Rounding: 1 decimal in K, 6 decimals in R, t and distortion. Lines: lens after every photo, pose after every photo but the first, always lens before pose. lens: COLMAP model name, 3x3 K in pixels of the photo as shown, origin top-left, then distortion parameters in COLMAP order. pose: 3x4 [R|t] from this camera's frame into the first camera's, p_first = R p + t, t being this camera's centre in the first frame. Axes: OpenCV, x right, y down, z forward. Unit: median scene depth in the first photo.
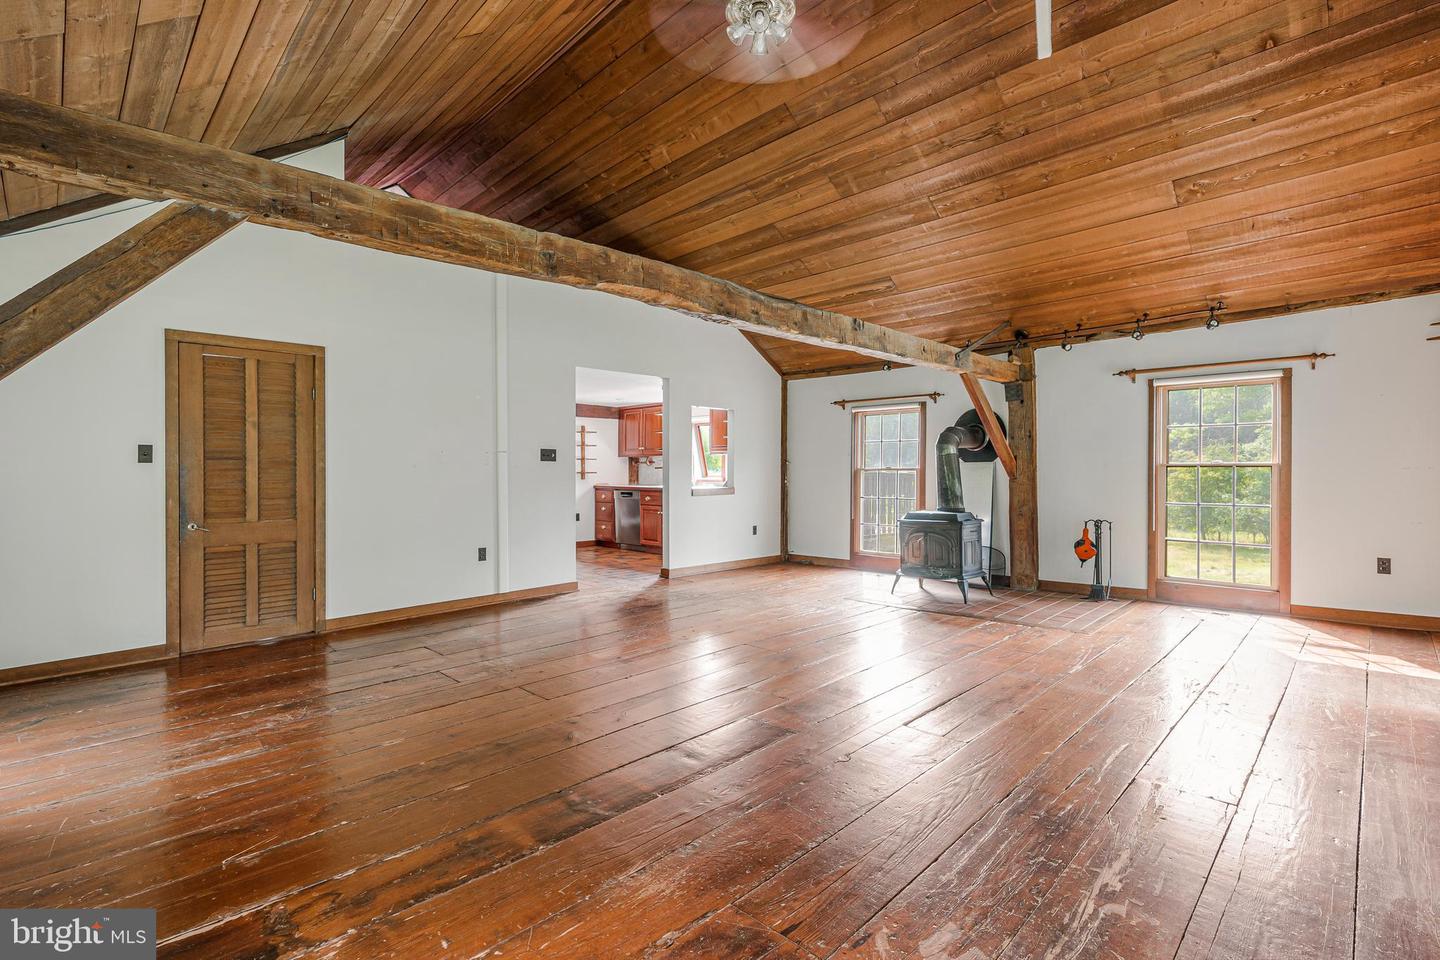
lens RADIAL K [[658.5, 0, 721.7], [0, 658.5, 487.2], [0, 0, 1]] dist [0.000394, 0.000000]
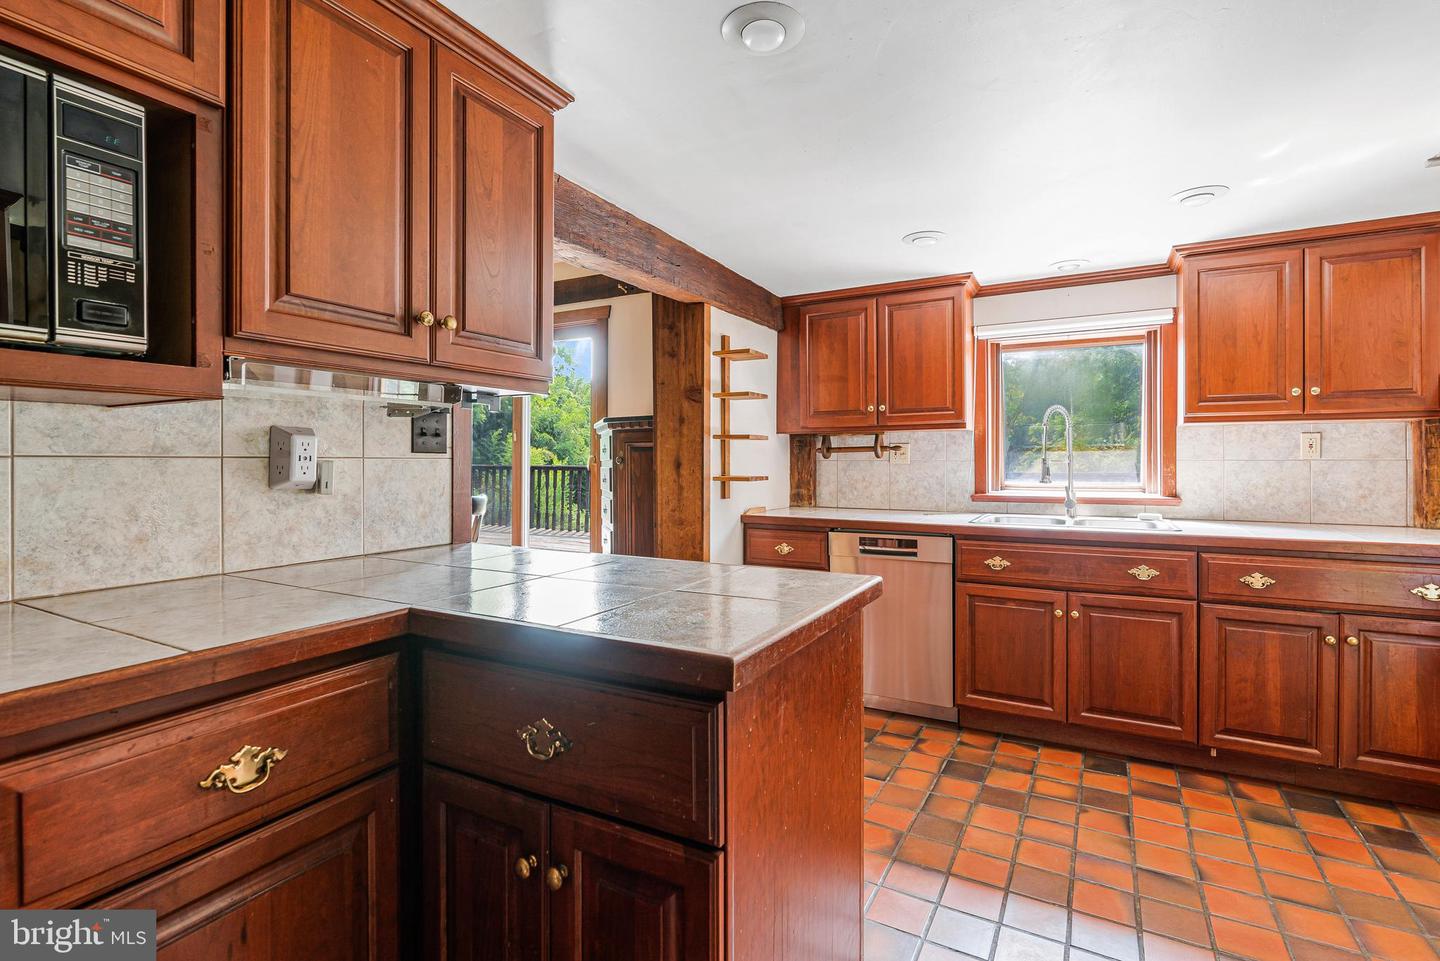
lens RADIAL K [[694.0, 0, 714.6], [0, 694.0, 470.8], [0, 0, 1]] dist [-0.000996, -0.000039]
pose [[0.960524, -0.000884, 0.278195, -0.638115], [0.004977, 0.999889, -0.014009, -0.043106], [-0.278152, 0.014841, 0.960422, 1.371571]]
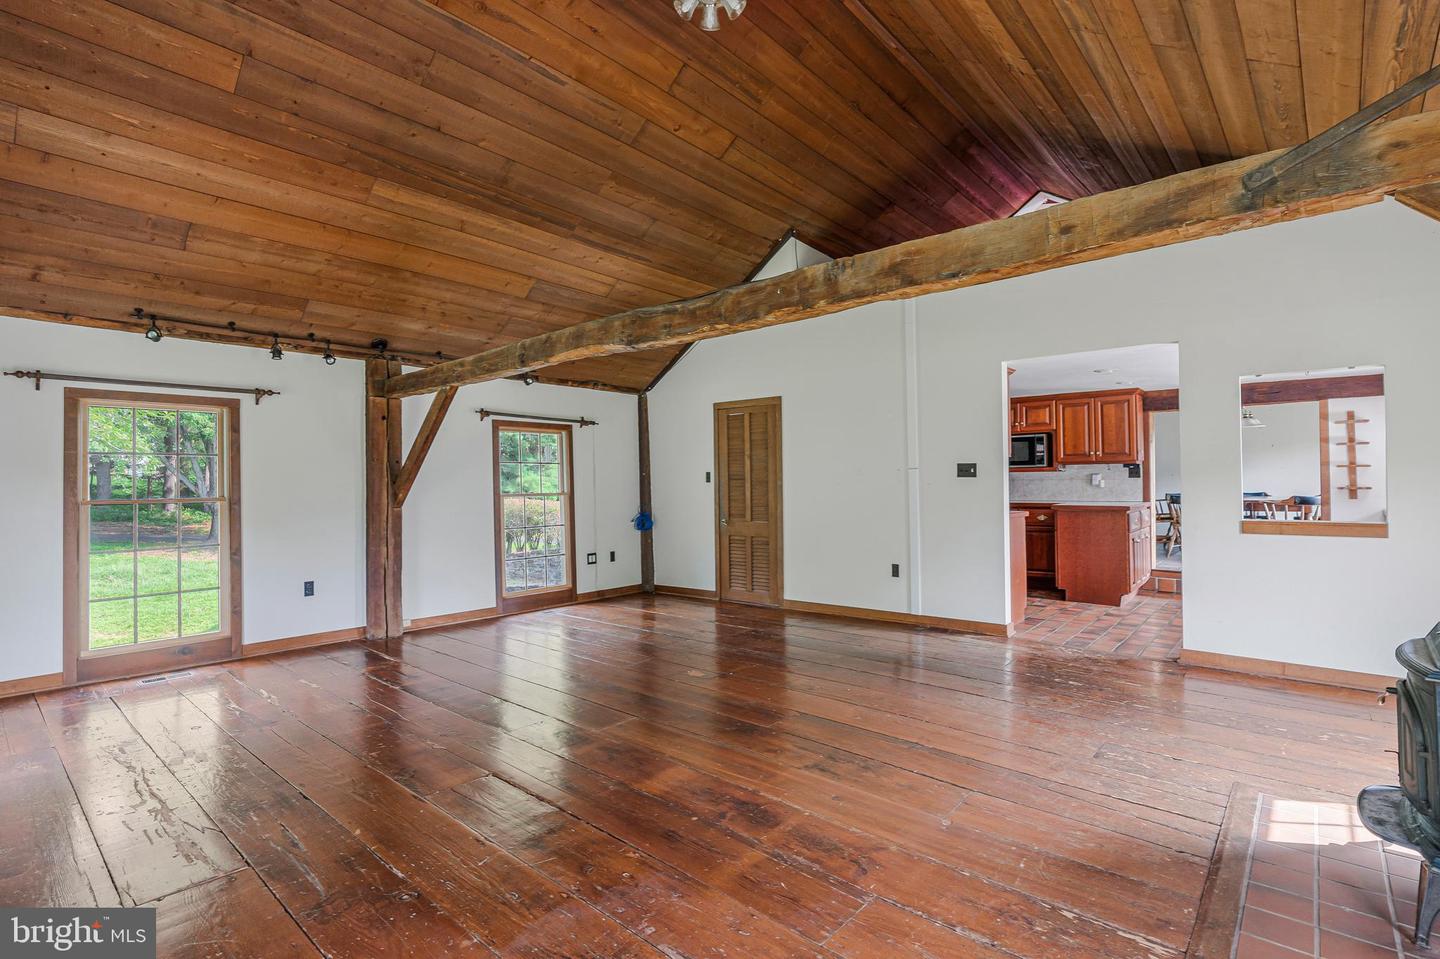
lens RADIAL K [[694.0, 0, 718.8], [0, 694.0, 466.1], [0, 0, 1]] dist [-0.000996, -0.000039]
pose [[0.064407, -0.022754, -0.997664, 0.797314], [-0.019808, 0.999514, -0.024075, -0.031561], [0.997727, 0.021313, 0.063925, 0.770760]]
